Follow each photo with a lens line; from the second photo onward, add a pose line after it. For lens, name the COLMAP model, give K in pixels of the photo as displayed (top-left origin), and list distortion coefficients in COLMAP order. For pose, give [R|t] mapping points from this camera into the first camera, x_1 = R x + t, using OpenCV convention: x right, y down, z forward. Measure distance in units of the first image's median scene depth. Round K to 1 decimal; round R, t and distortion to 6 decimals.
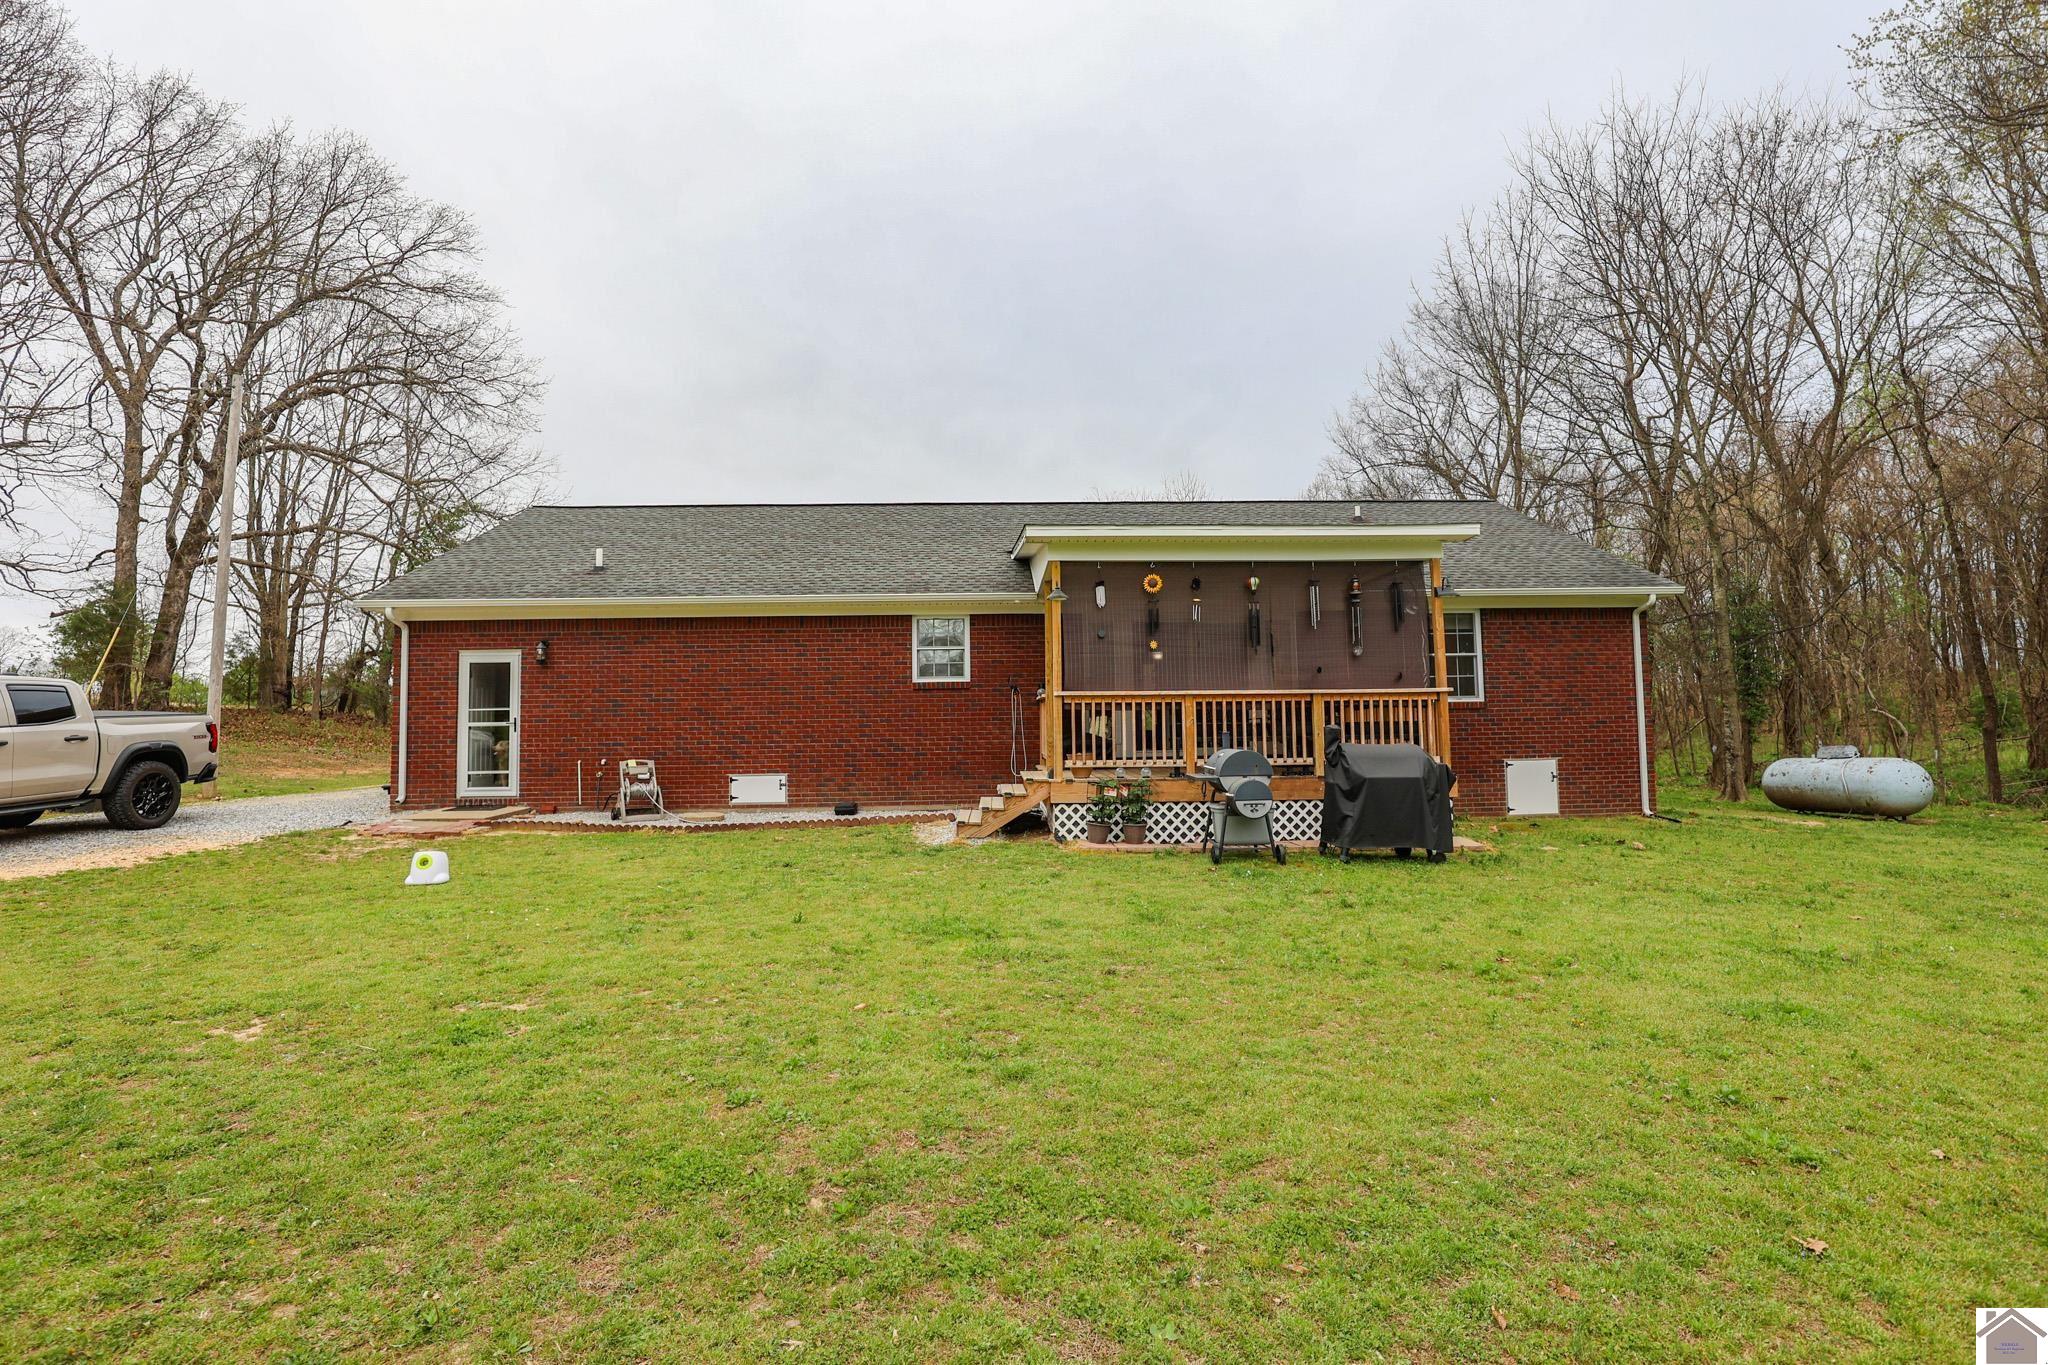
lens RADIAL K [[935.7, 0, 1028.1], [0, 935.7, 675.0], [0, 0, 1]] dist [-0.029557, 0.000801]
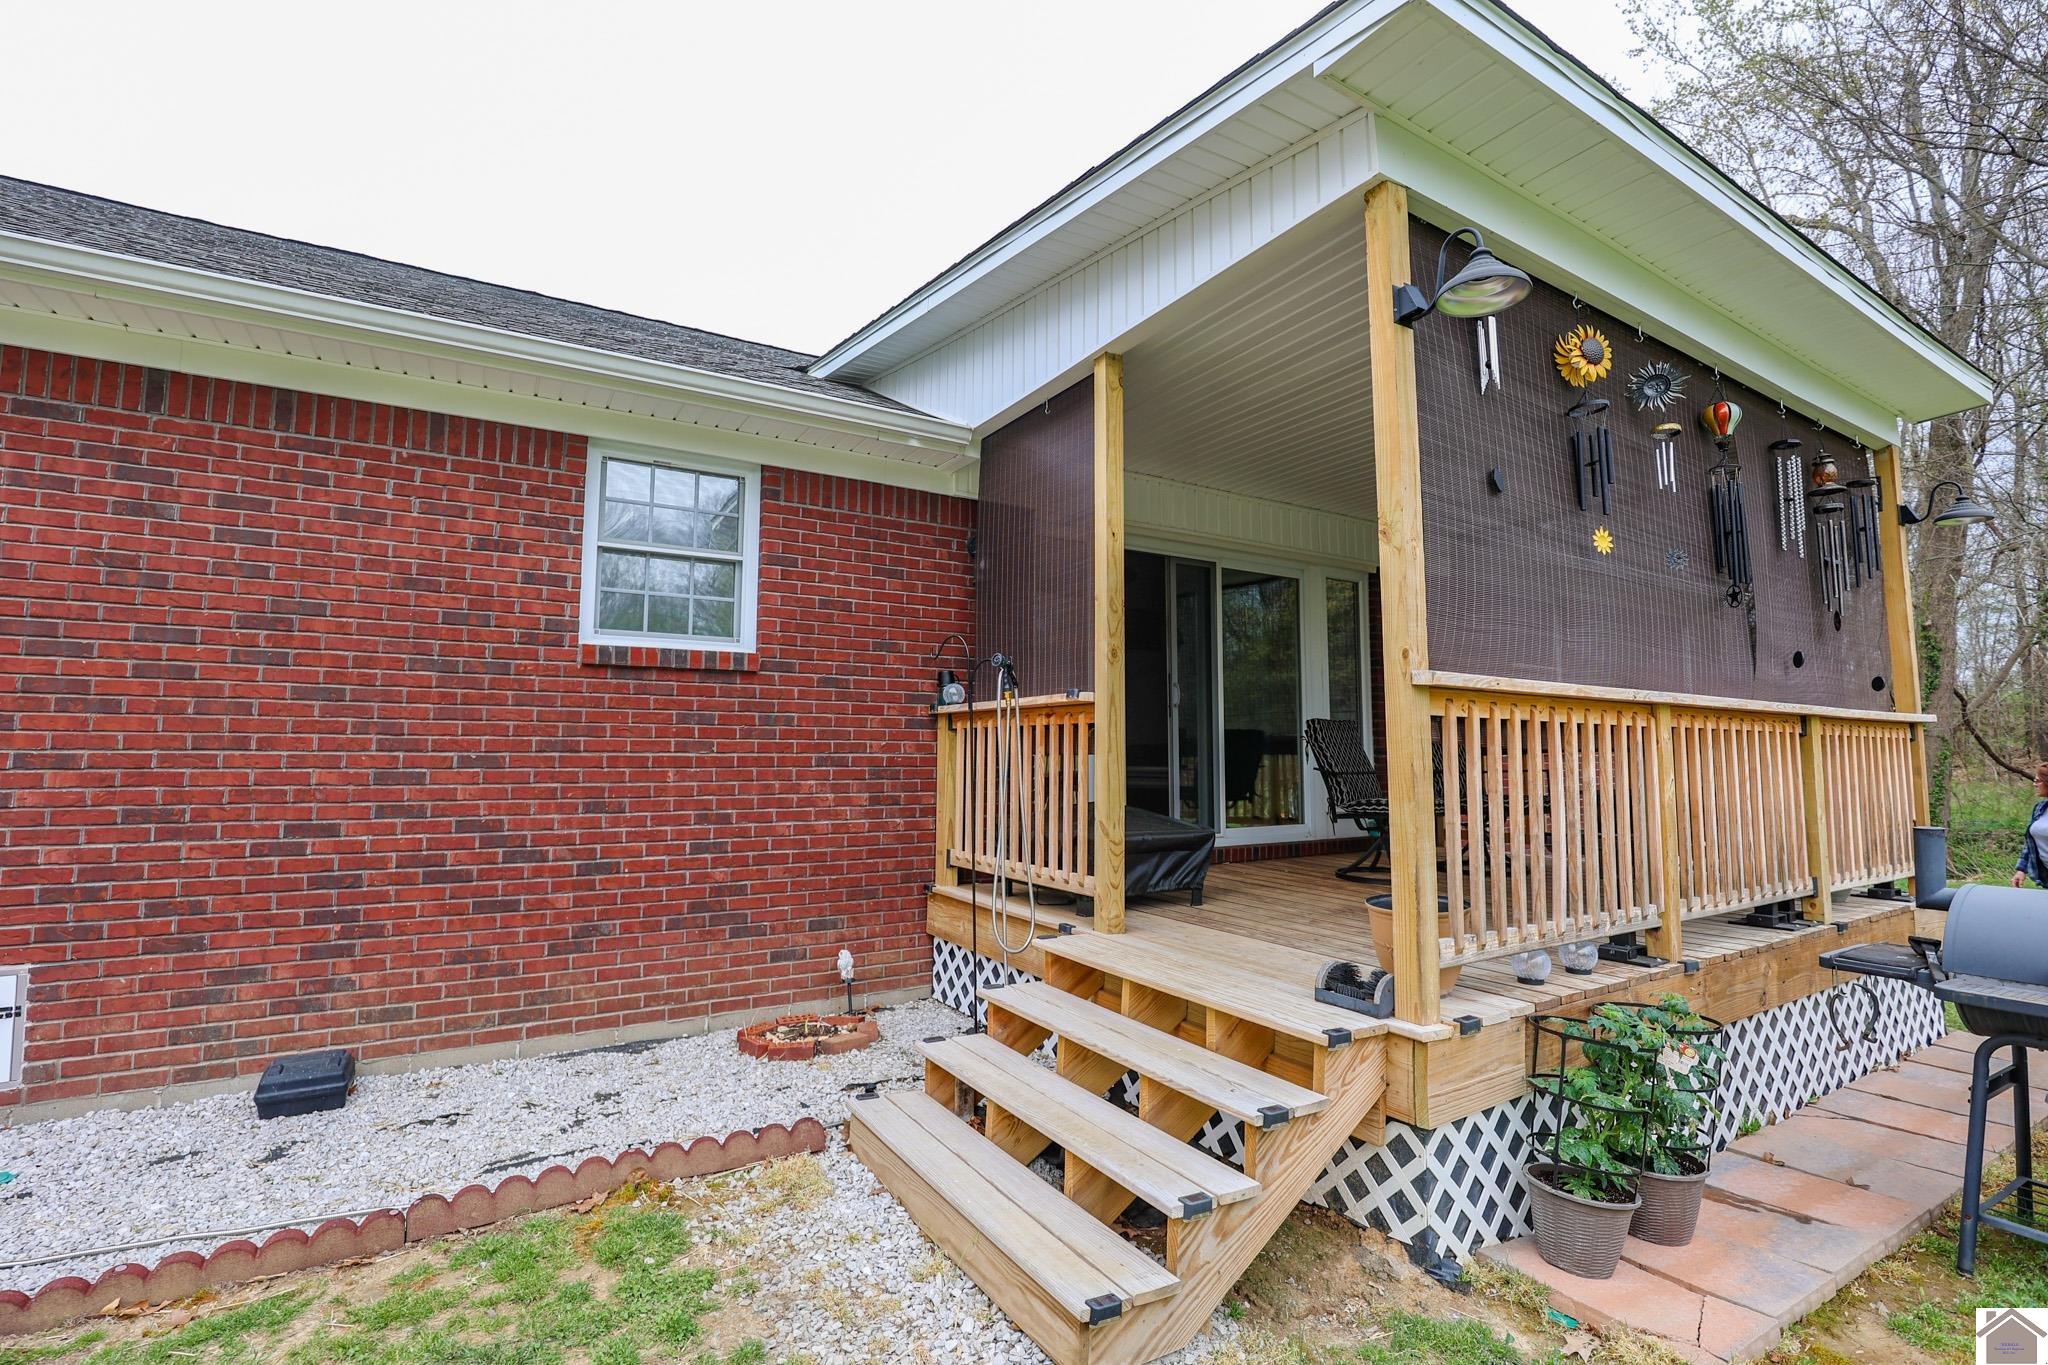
lens RADIAL K [[935.7, 0, 1028.1], [0, 935.7, 675.0], [0, 0, 1]] dist [-0.029557, 0.000801]
pose [[0.854409, 0.057267, 0.516436, -0.156446], [-0.038815, 0.998165, -0.046468, 0.027349], [-0.518150, 0.019657, 0.855064, 0.645140]]
